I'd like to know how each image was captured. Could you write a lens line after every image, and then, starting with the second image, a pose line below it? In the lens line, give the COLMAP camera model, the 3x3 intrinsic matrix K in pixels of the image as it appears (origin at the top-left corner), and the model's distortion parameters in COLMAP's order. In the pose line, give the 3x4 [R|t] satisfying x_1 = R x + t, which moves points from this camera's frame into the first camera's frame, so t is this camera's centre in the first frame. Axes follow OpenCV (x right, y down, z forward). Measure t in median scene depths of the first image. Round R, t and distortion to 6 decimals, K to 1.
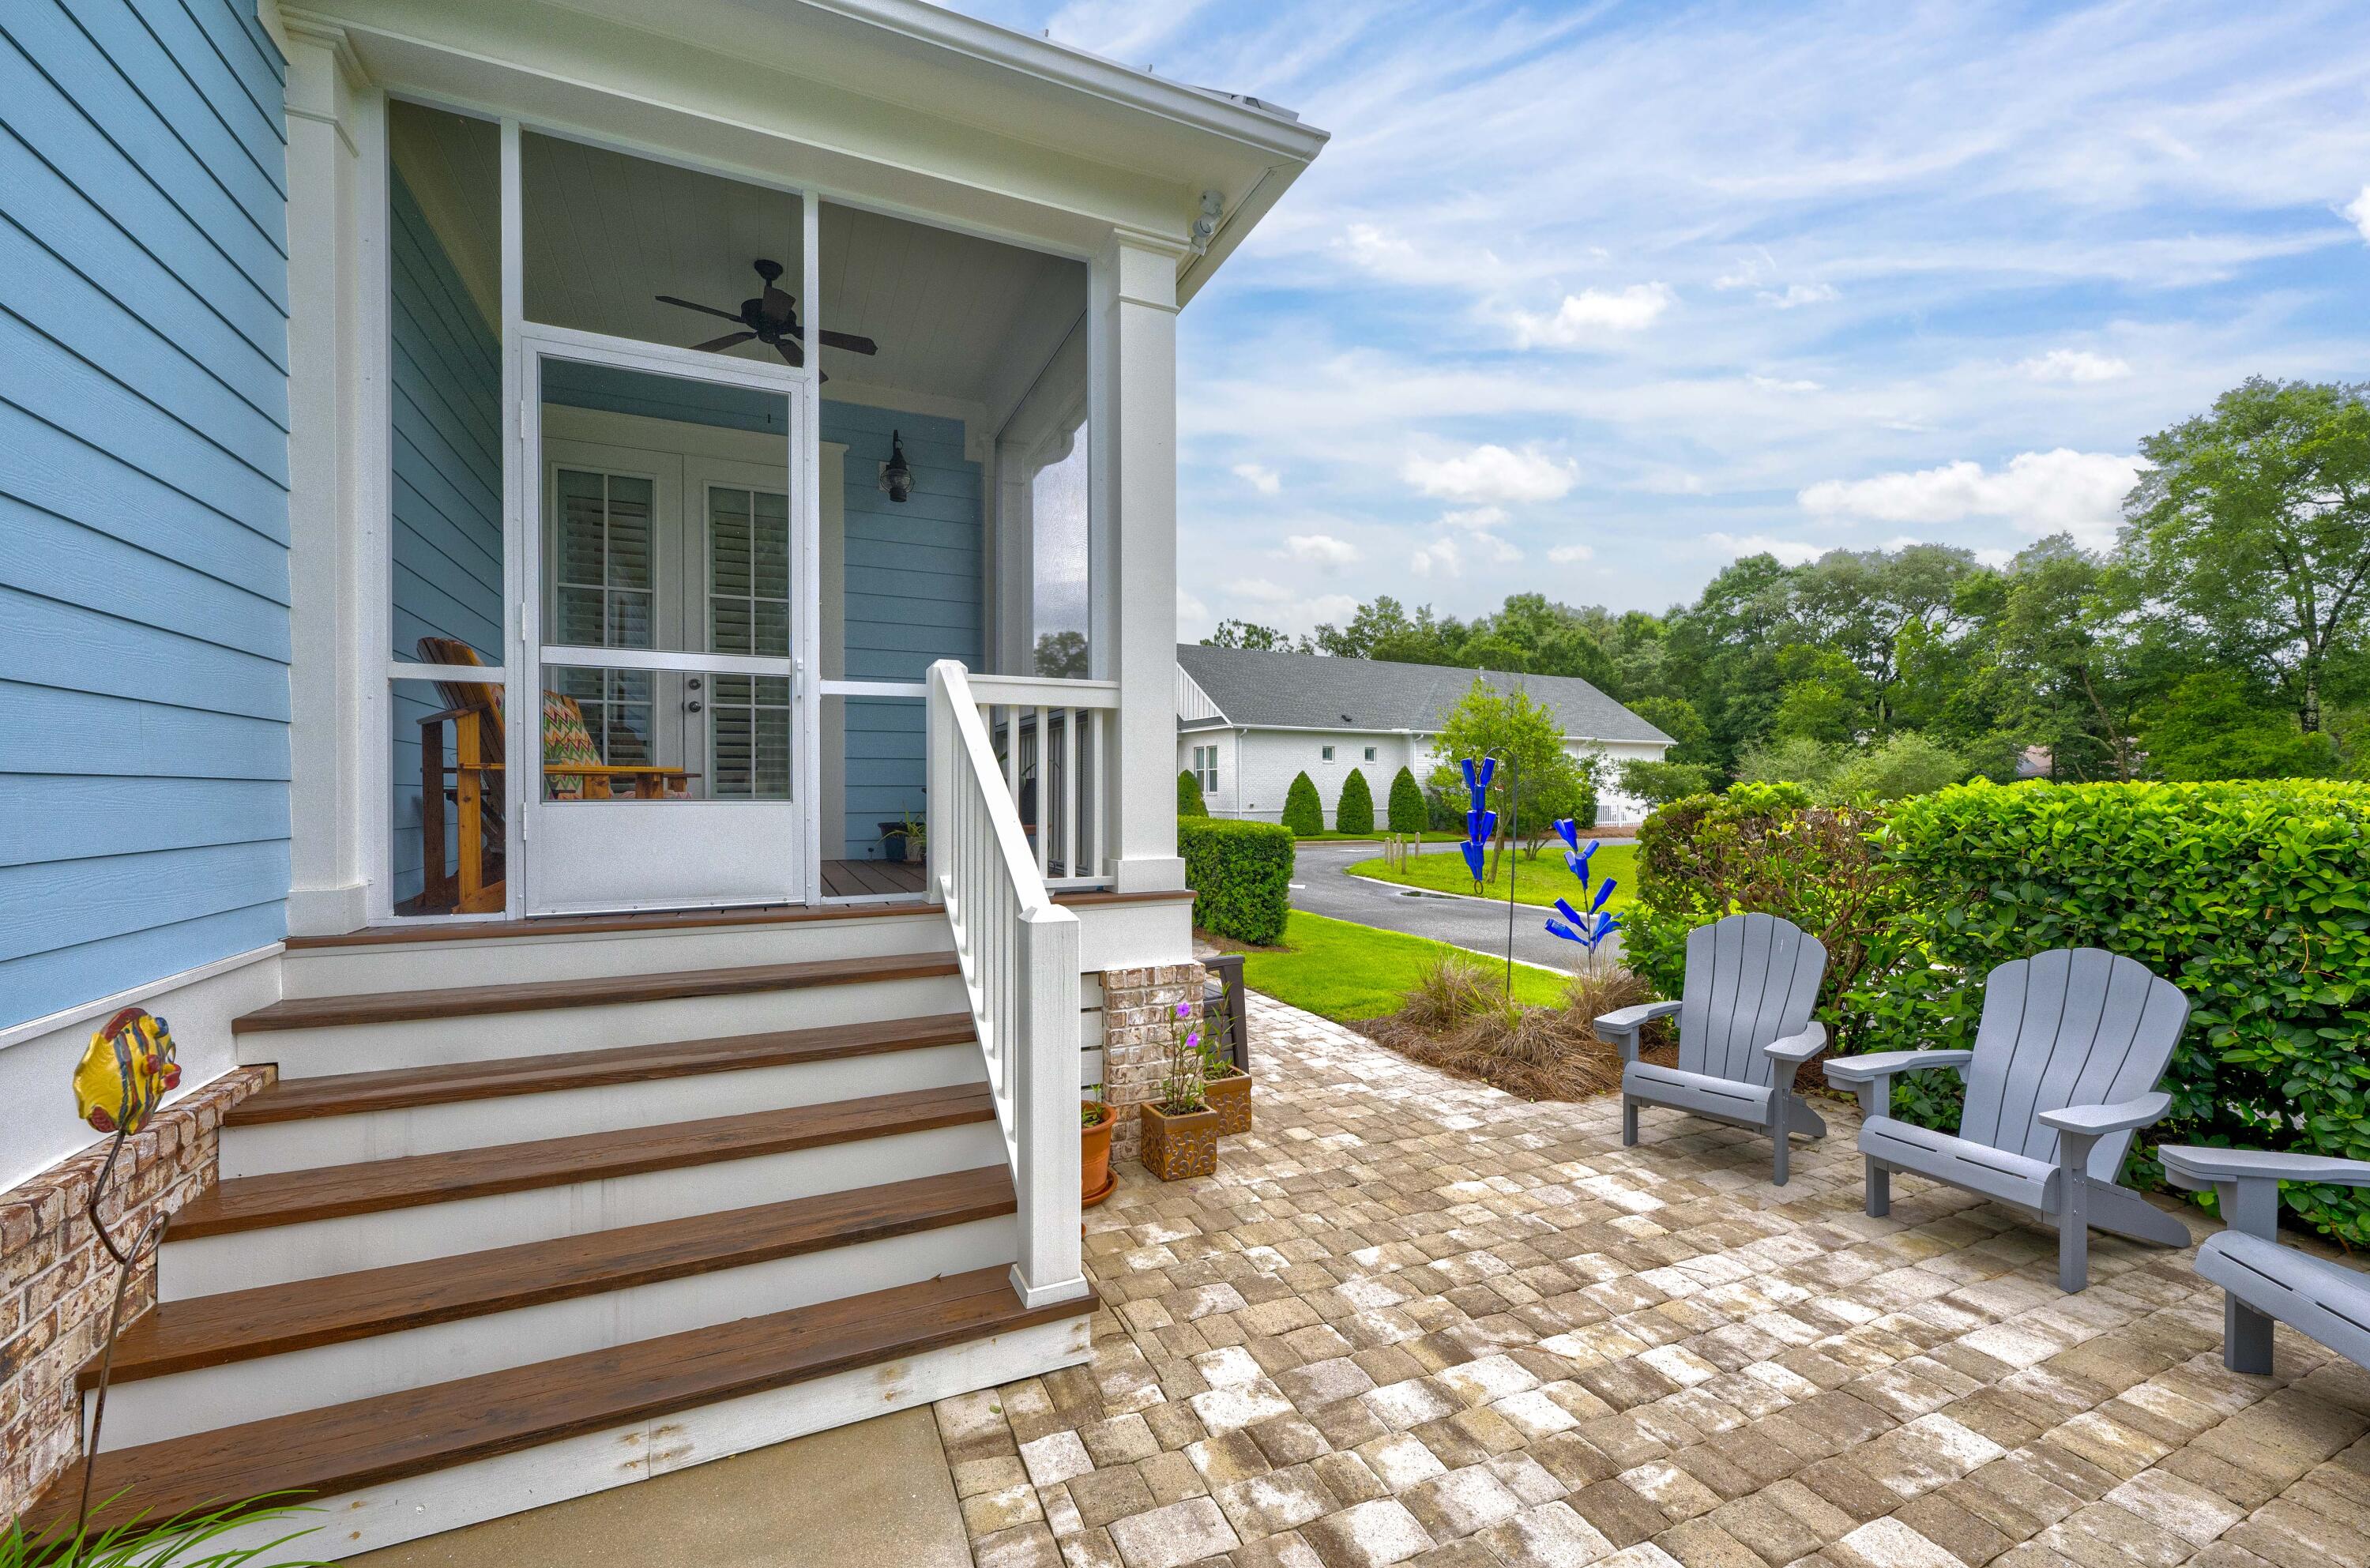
lens RADIAL K [[950.0, 0, 1189.4], [0, 950.0, 794.9], [0, 0, 1]] dist [-0.000278, -0.000046]
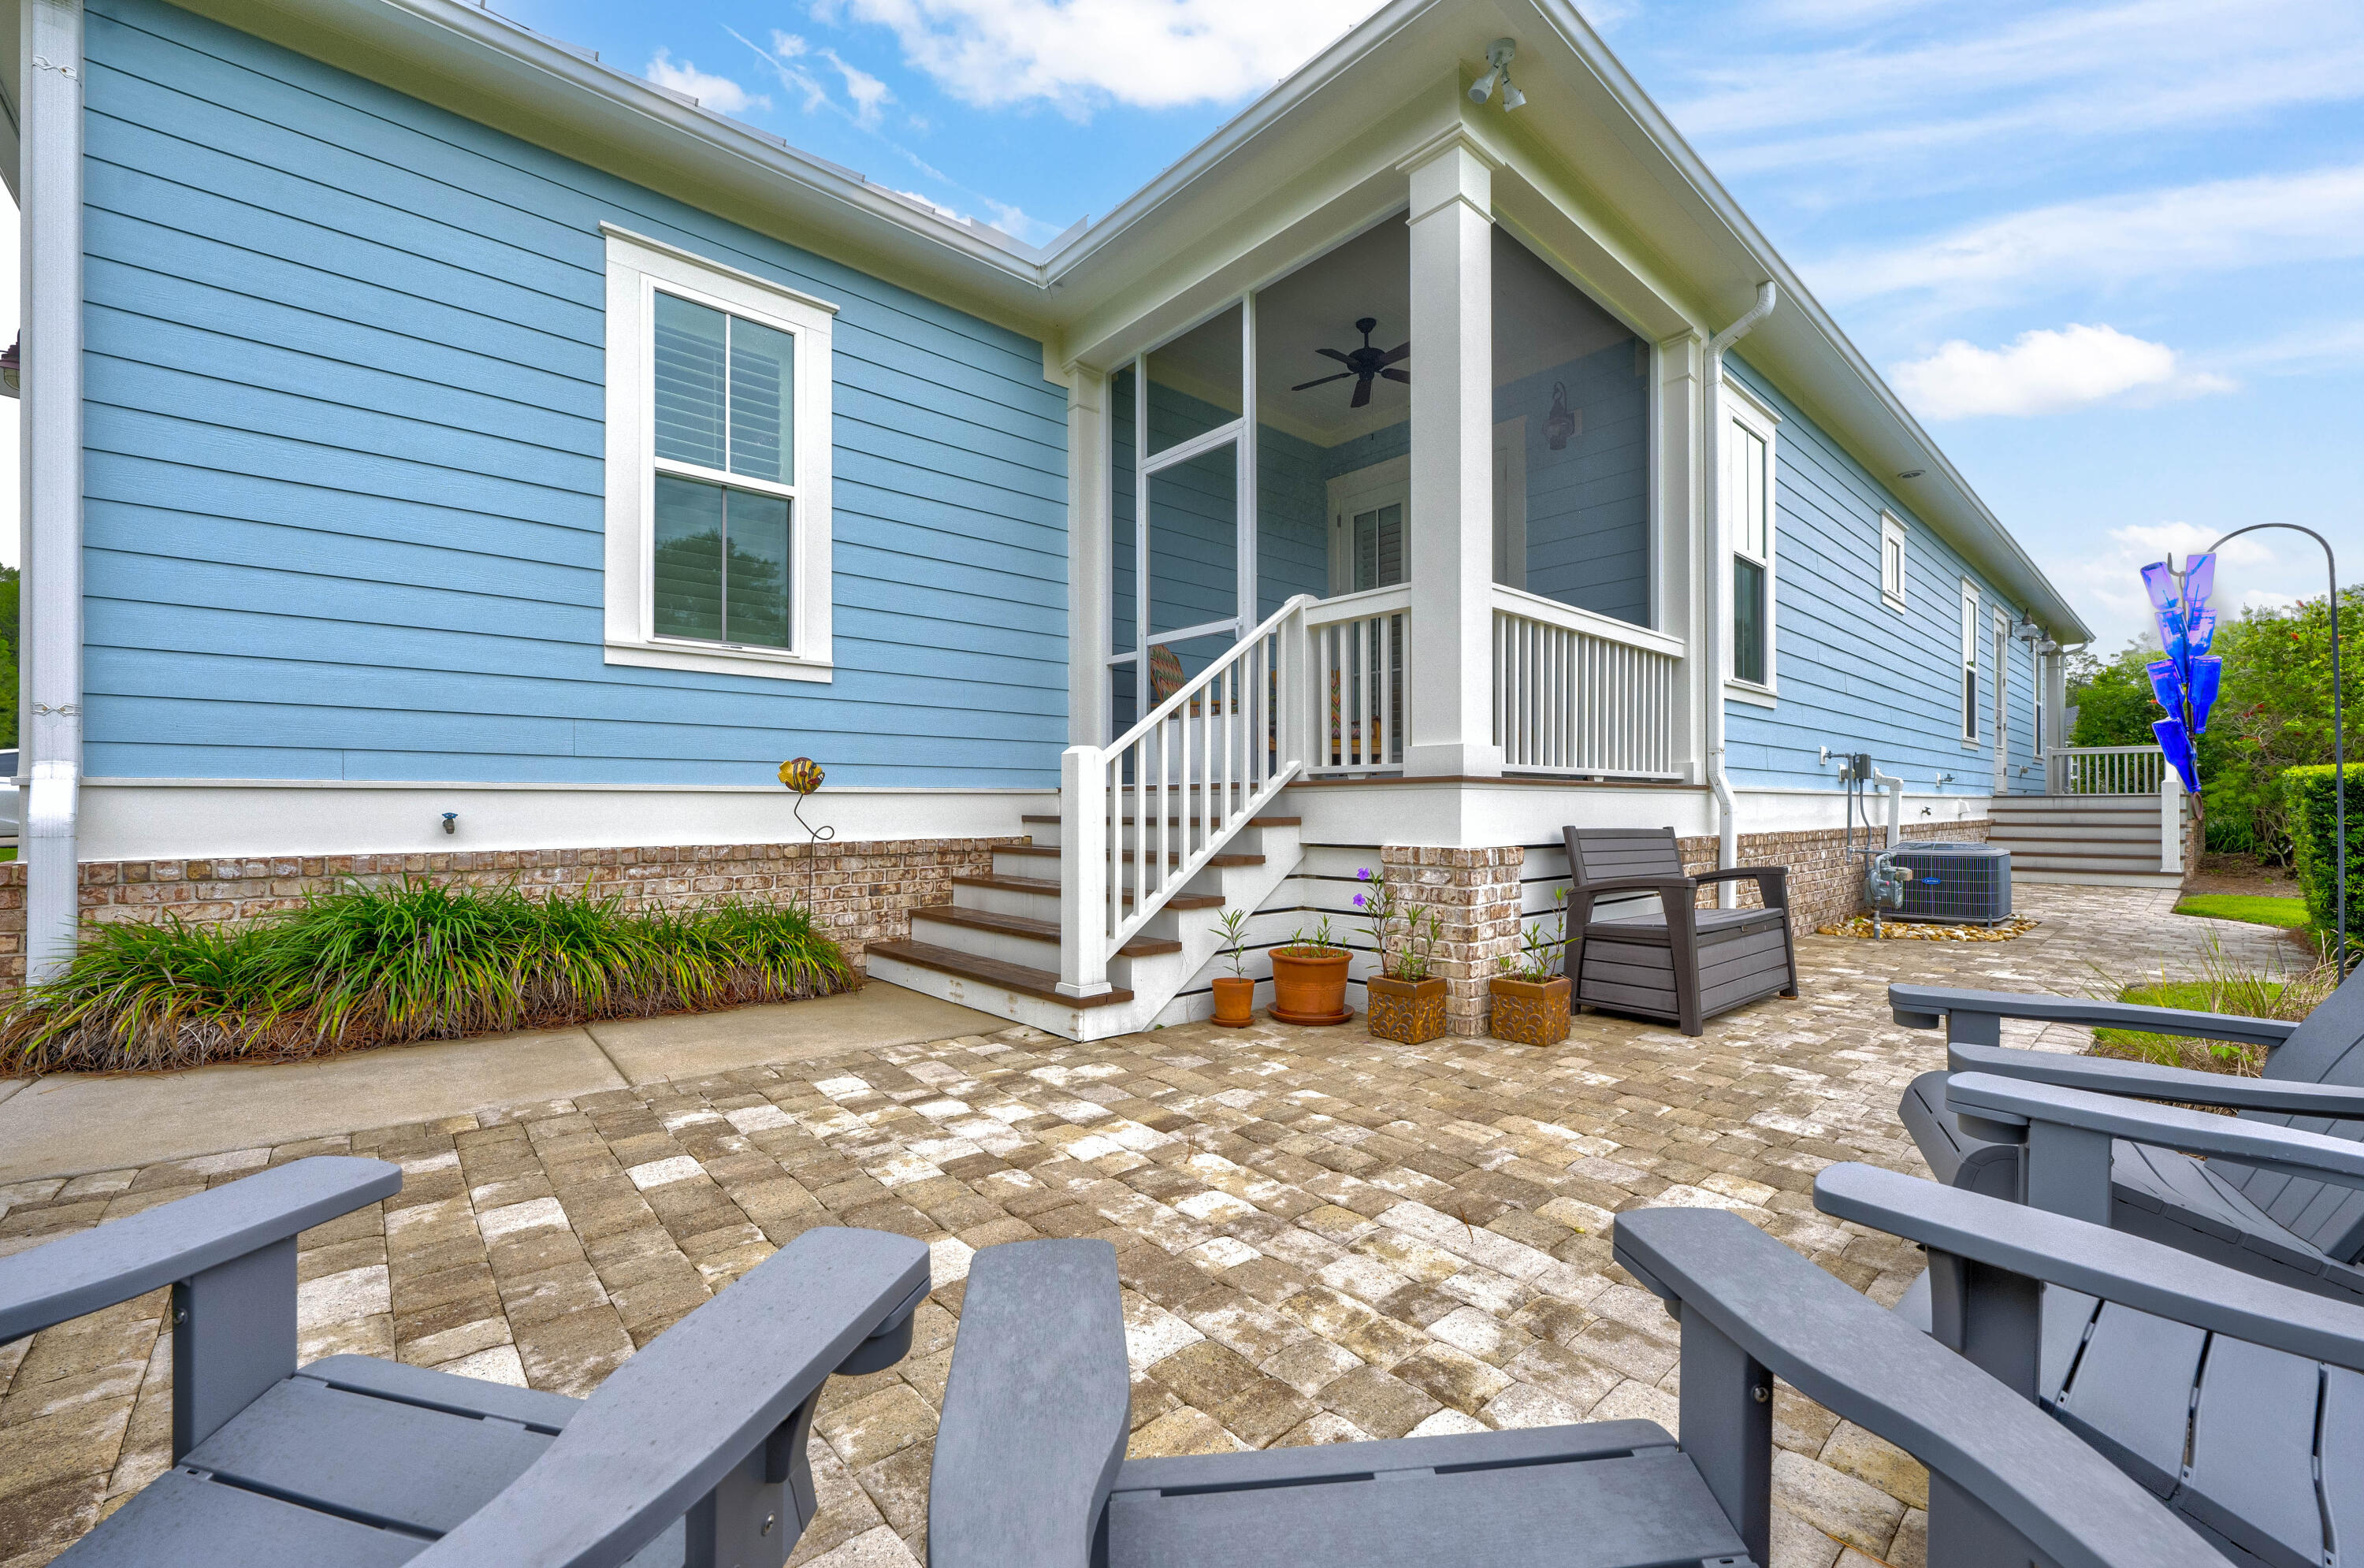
lens RADIAL K [[939.1, 0, 1188.2], [0, 939.1, 801.6], [0, 0, 1]] dist [0.000102, 0.000135]
pose [[0.305554, -0.000345, -0.952175, 0.631446], [-0.000733, 1.000000, -0.000597, 0.096491], [0.952174, 0.000881, 0.305554, 0.322091]]
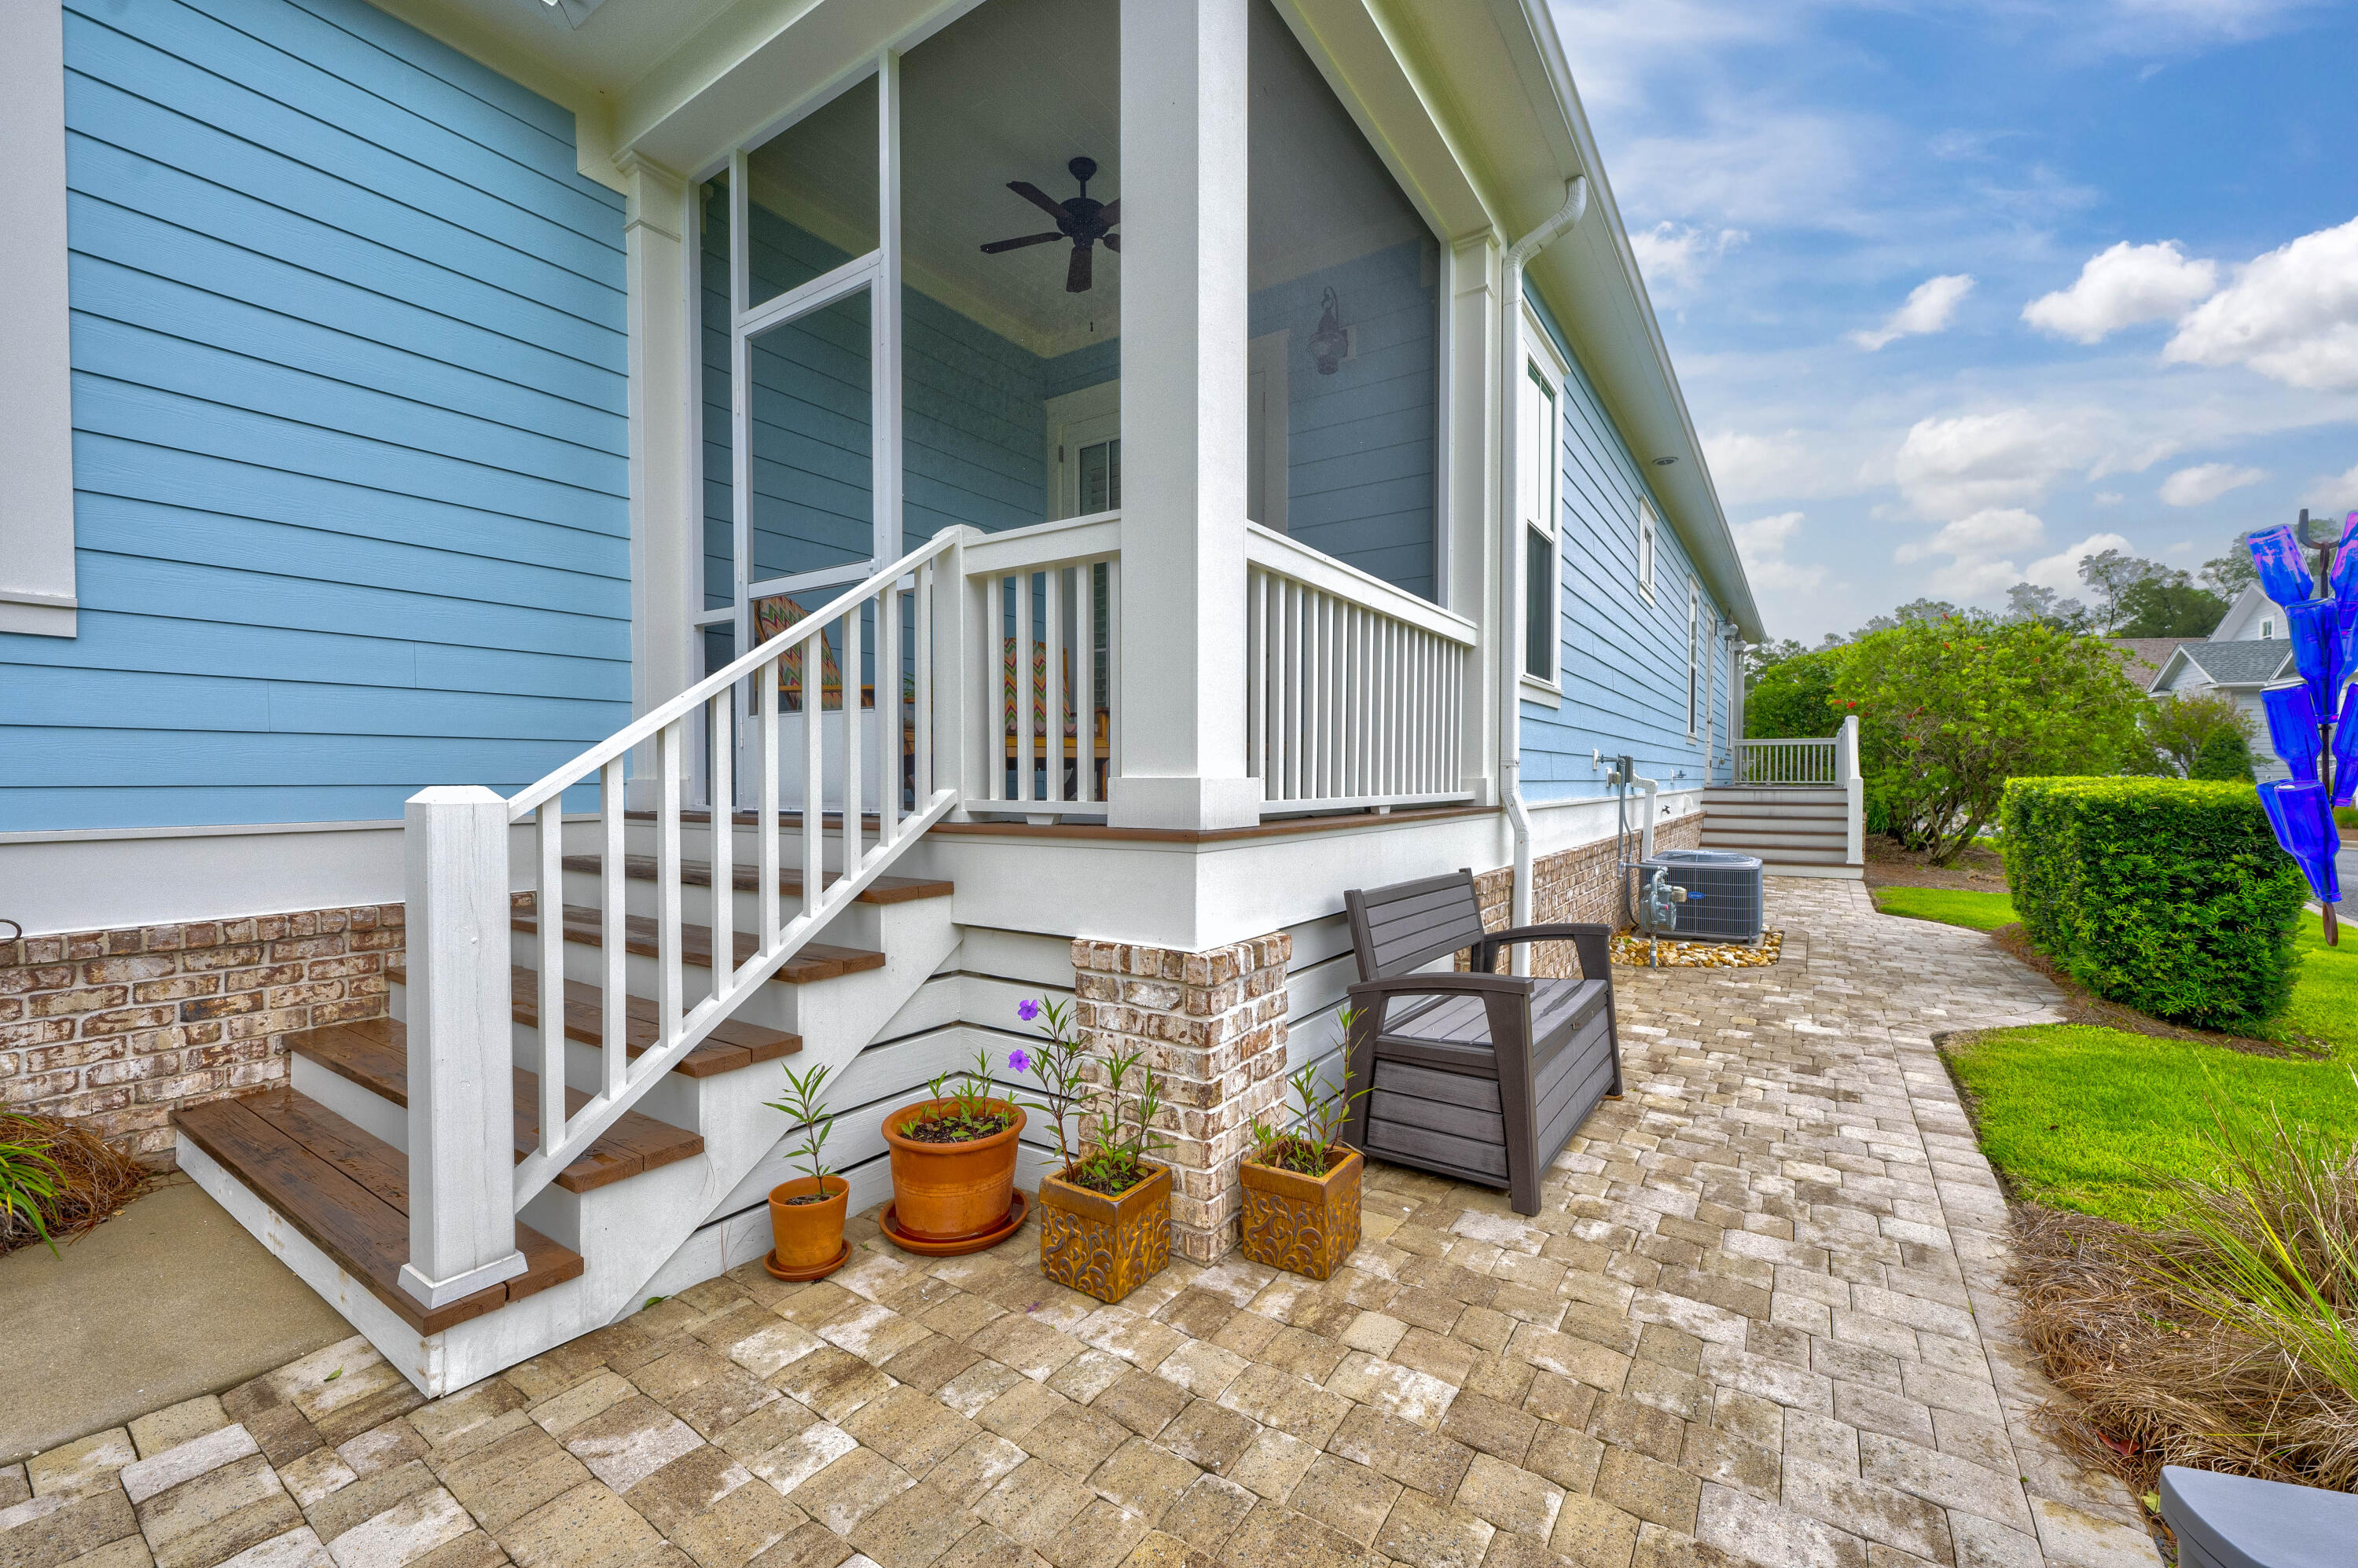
lens RADIAL K [[945.2, 0, 1183.4], [0, 945.2, 794.8], [0, 0, 1]] dist [-0.000278, -0.000046]
pose [[0.528636, 0.019410, -0.848626, 0.374304], [-0.003535, 0.999780, 0.020666, 0.049314], [0.848841, -0.007925, 0.528589, 0.507489]]
